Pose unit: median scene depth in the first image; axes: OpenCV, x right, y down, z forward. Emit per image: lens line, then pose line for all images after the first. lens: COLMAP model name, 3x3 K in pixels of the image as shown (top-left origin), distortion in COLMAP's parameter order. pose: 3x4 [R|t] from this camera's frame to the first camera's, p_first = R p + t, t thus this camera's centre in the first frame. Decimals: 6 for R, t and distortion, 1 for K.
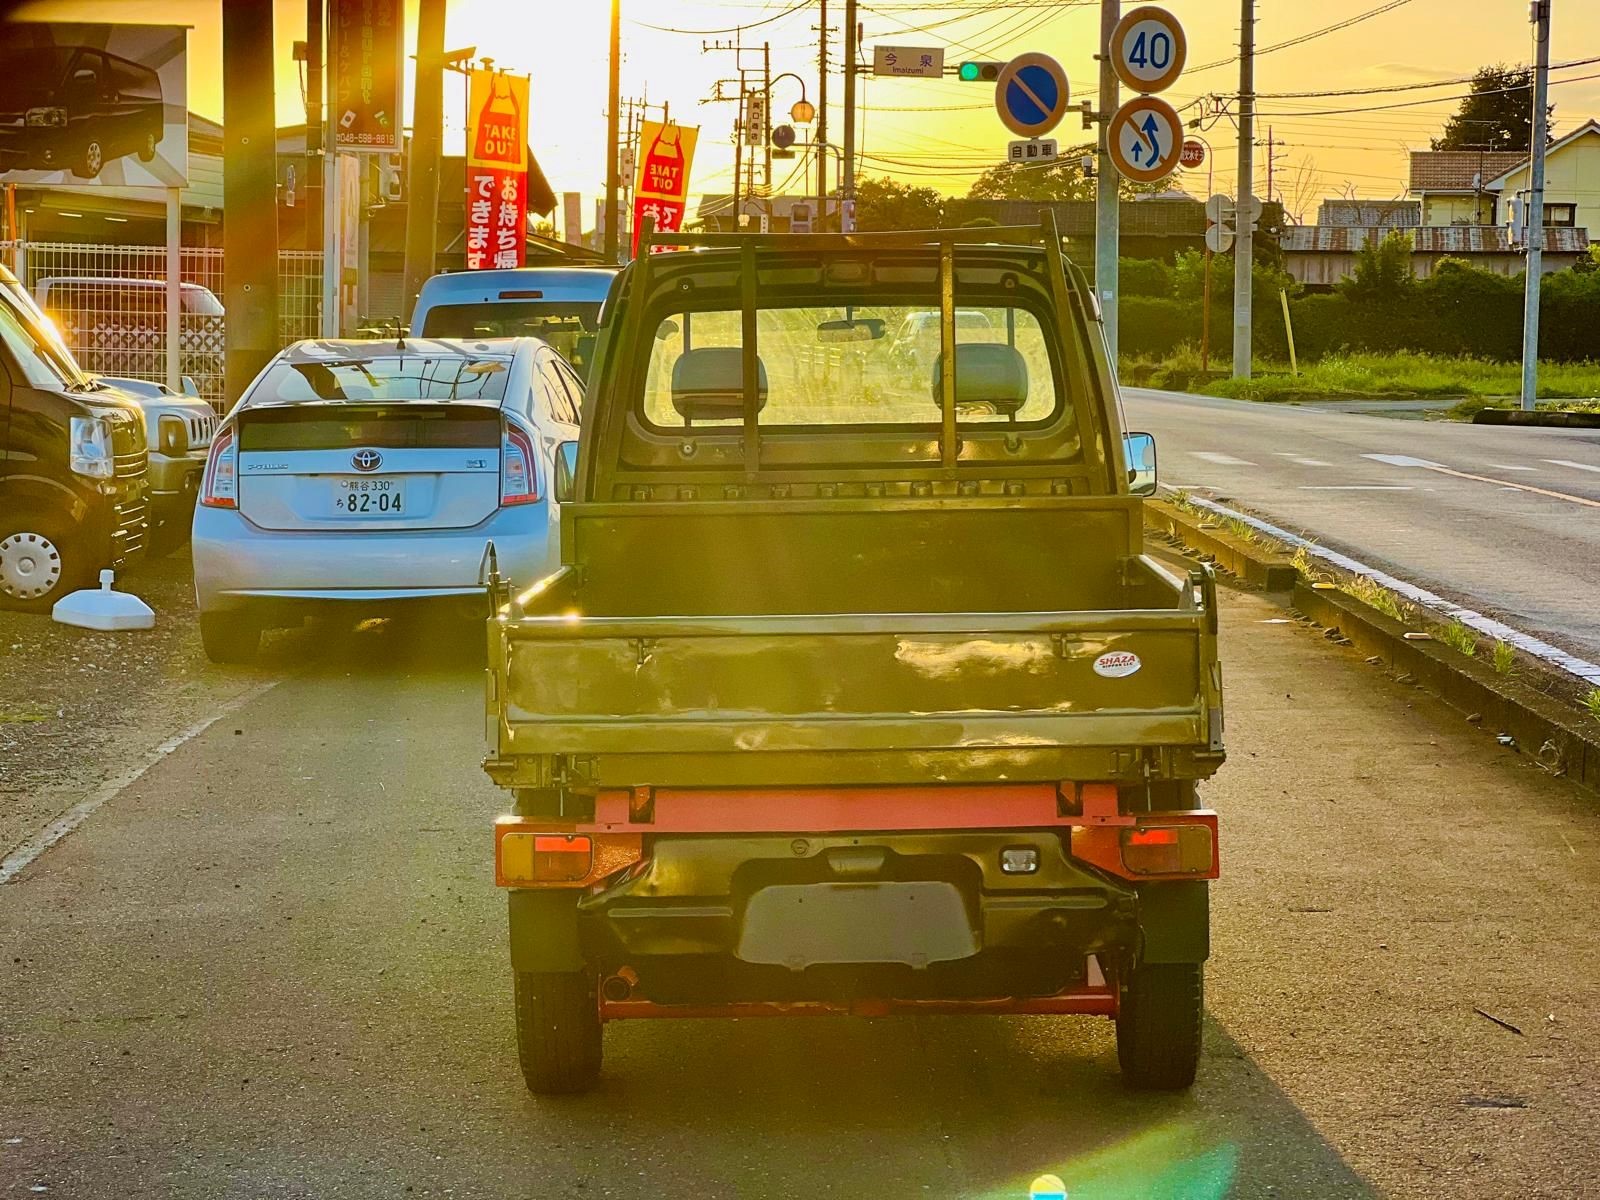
lens RADIAL K [[3637.3, 0, 800.0], [0, 3637.3, 600.0], [0, 0, 1]] dist [-0.066029, 0.980982]
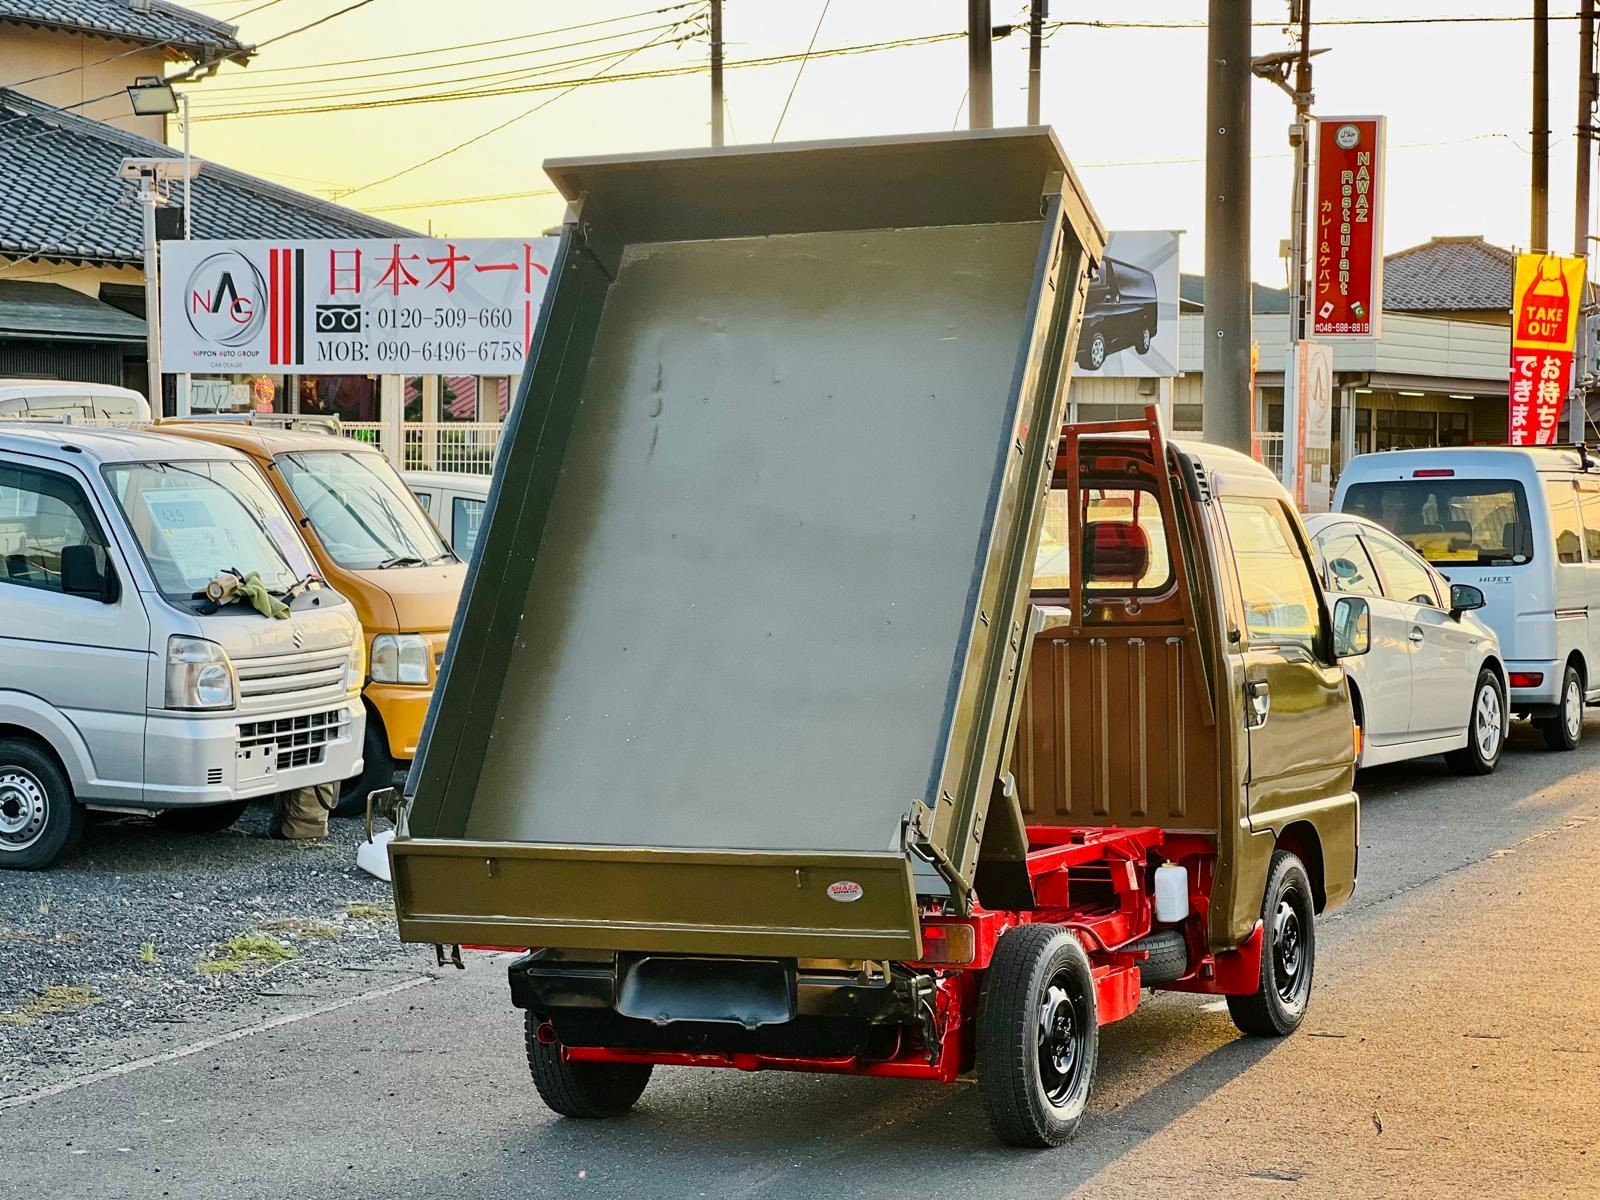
lens RADIAL K [[3586.3, 0, 744.4], [0, 3586.3, 597.5], [0, 0, 1]] dist [0.058281, 0.895203]
pose [[0.904621, 0.005276, -0.426185, 0.243335], [-0.025498, 0.998802, -0.041756, 0.002634], [0.425454, 0.048640, 0.903672, -0.048020]]
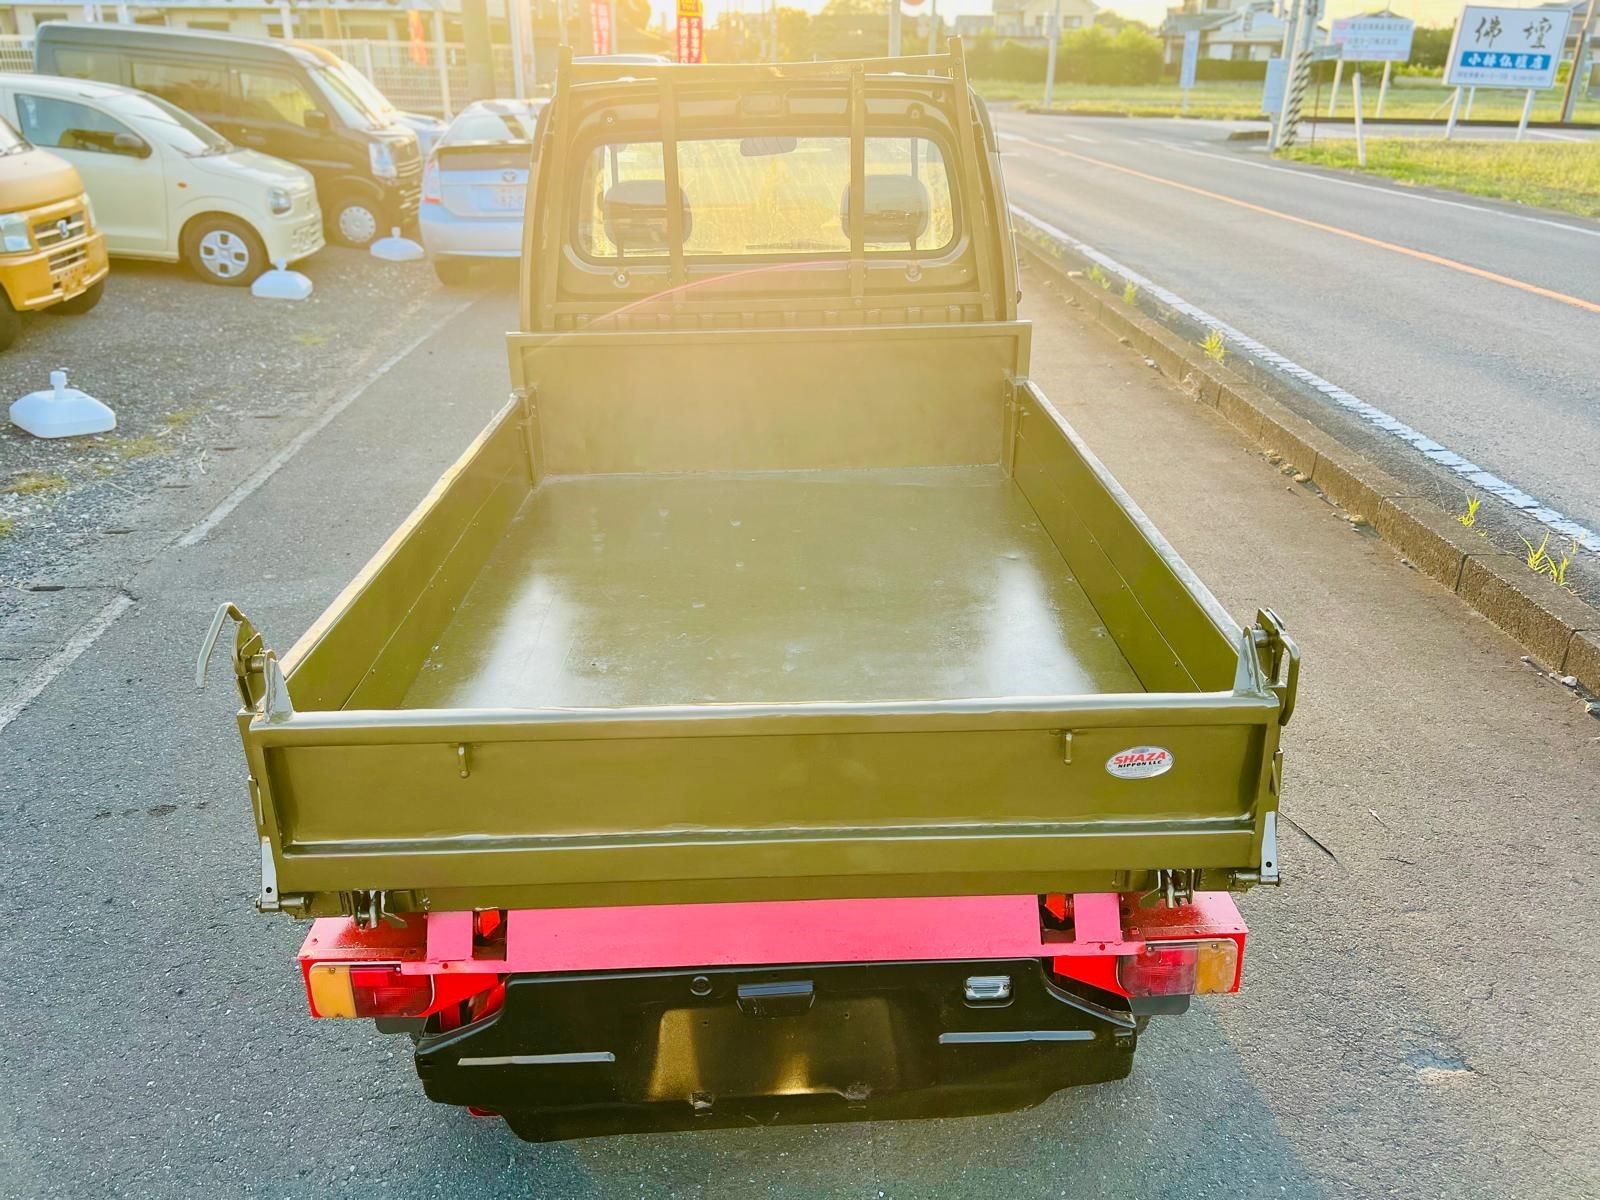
lens RADIAL K [[1195.4, 0, 800.0], [0, 1195.4, 600.0], [0, 0, 1]] dist [0.001061, -0.001532]
pose [[0.999454, -0.017182, 0.028221, 0.006573], [0.006602, 0.940776, 0.338965, -0.040506], [-0.032373, -0.338594, 0.940376, 0.350182]]
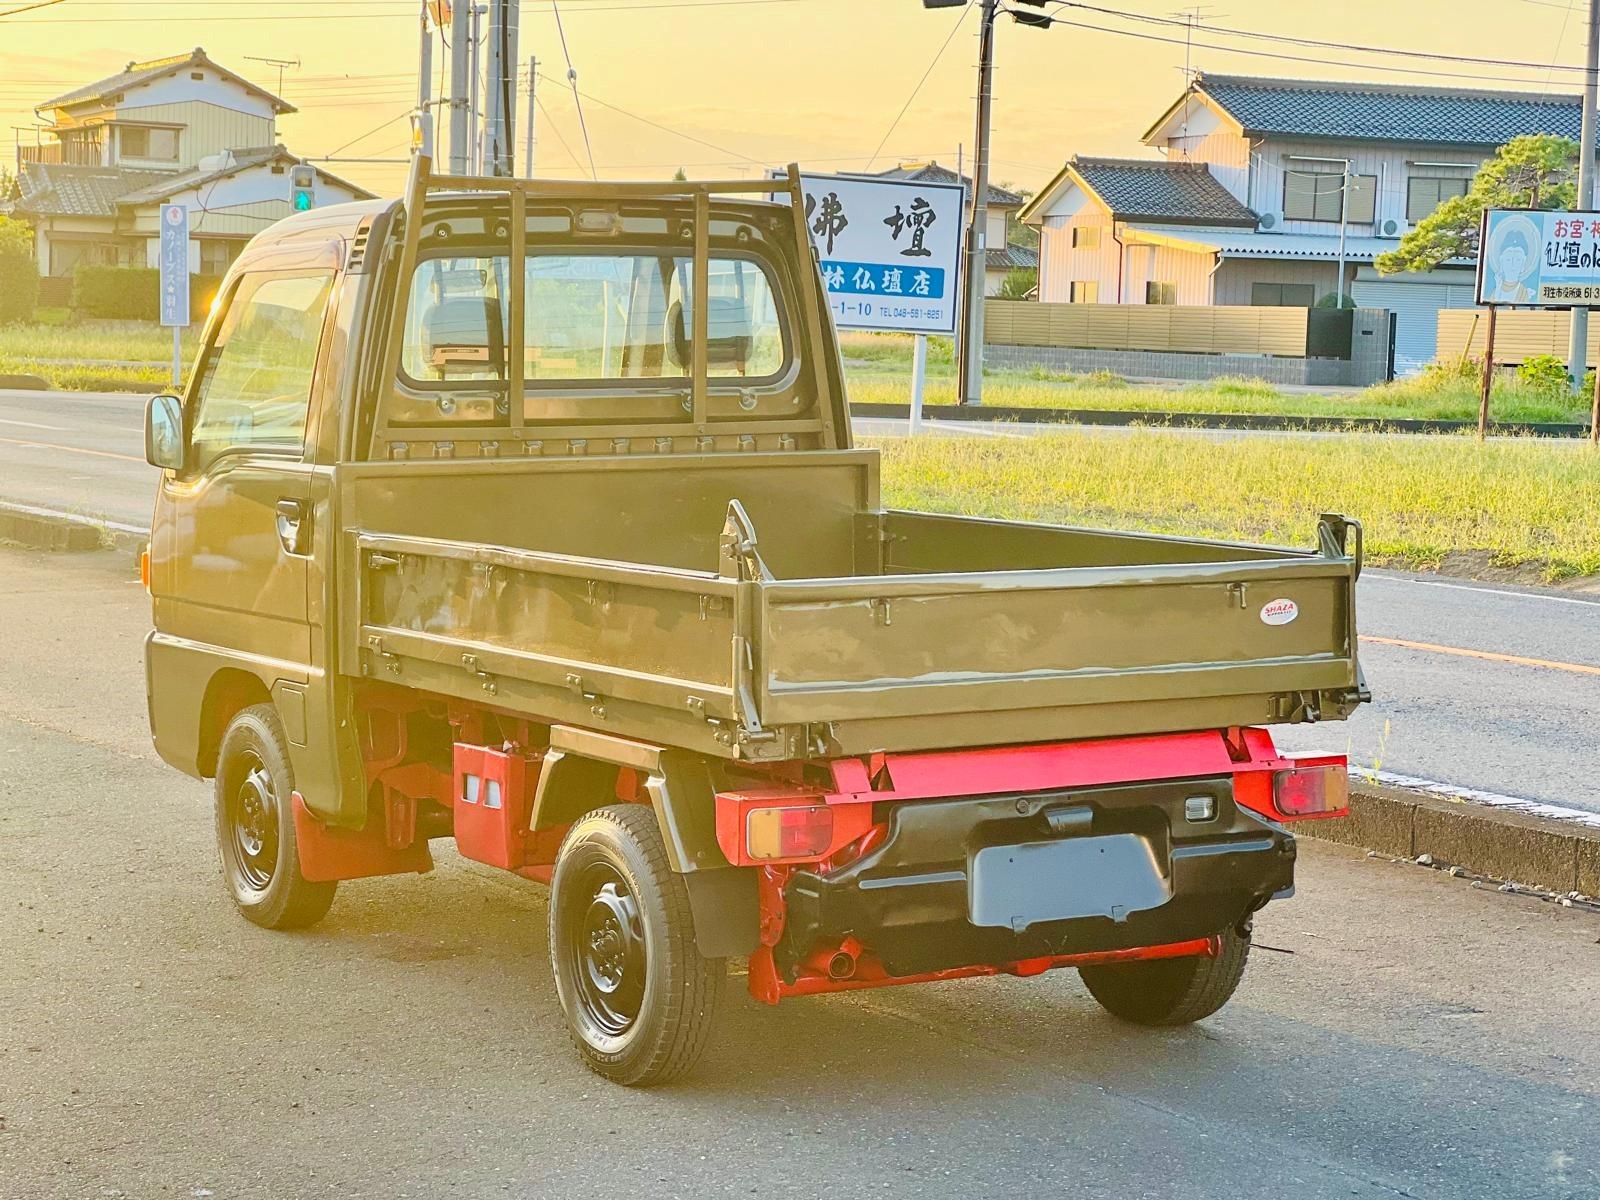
lens RADIAL K [[3586.3, 0, 744.4], [0, 3586.3, 597.5], [0, 0, 1]] dist [0.058281, 0.895203]
pose [[0.864865, -0.027923, 0.501228, -0.243891], [0.022465, 0.999604, 0.016923, -0.003052], [-0.501502, -0.003376, 0.865150, 0.086471]]
